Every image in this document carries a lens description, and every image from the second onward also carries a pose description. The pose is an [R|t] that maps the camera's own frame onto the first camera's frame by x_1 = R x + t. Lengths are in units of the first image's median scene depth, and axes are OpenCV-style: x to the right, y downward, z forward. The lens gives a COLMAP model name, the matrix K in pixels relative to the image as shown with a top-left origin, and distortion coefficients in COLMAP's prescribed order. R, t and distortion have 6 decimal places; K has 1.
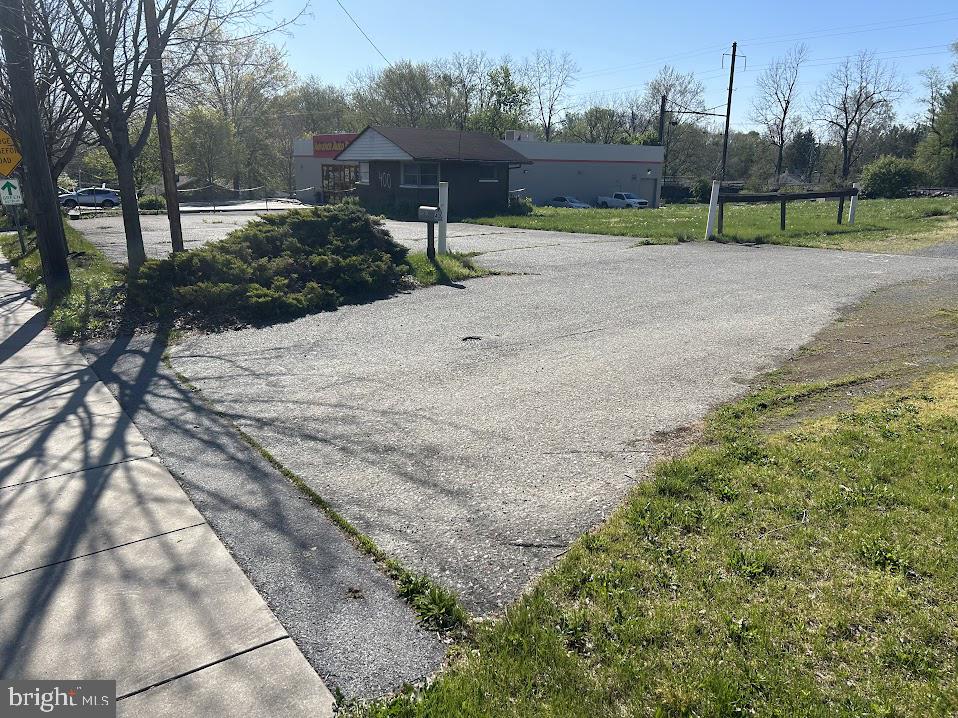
lens RADIAL K [[707.7, 0, 484.8], [0, 707.7, 369.4], [0, 0, 1]] dist [0.045130, -0.052109]
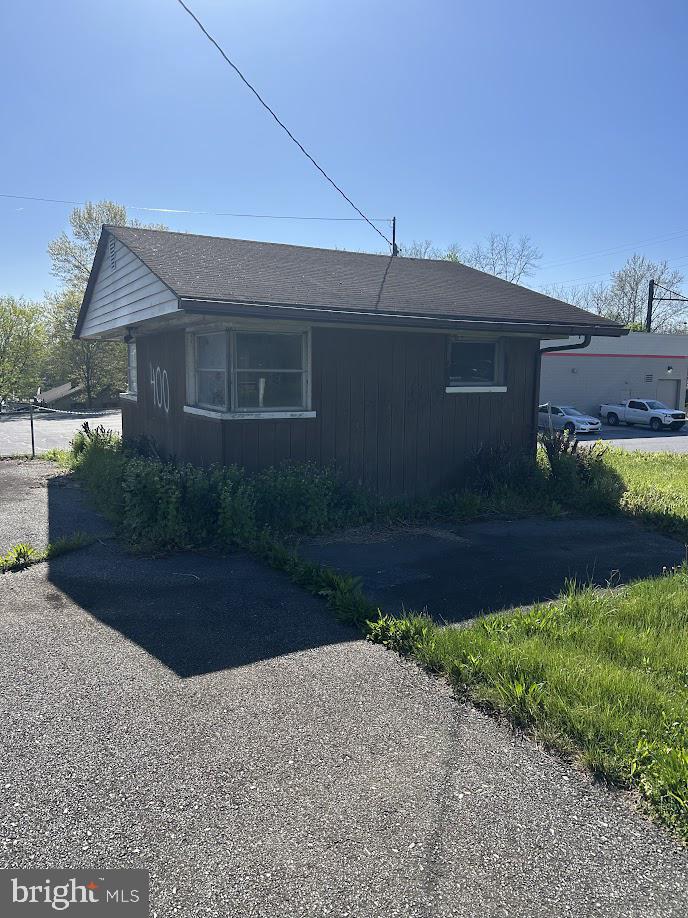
lens RADIAL K [[683.8, 0, 344.0], [0, 683.8, 459.0], [0, 0, 1]] dist [0.050441, -0.058491]
pose [[0.993231, 0.010719, -0.115658, -0.004454], [-0.027446, 0.989193, -0.144025, -0.053328], [0.112864, 0.146225, 0.982792, 0.195807]]
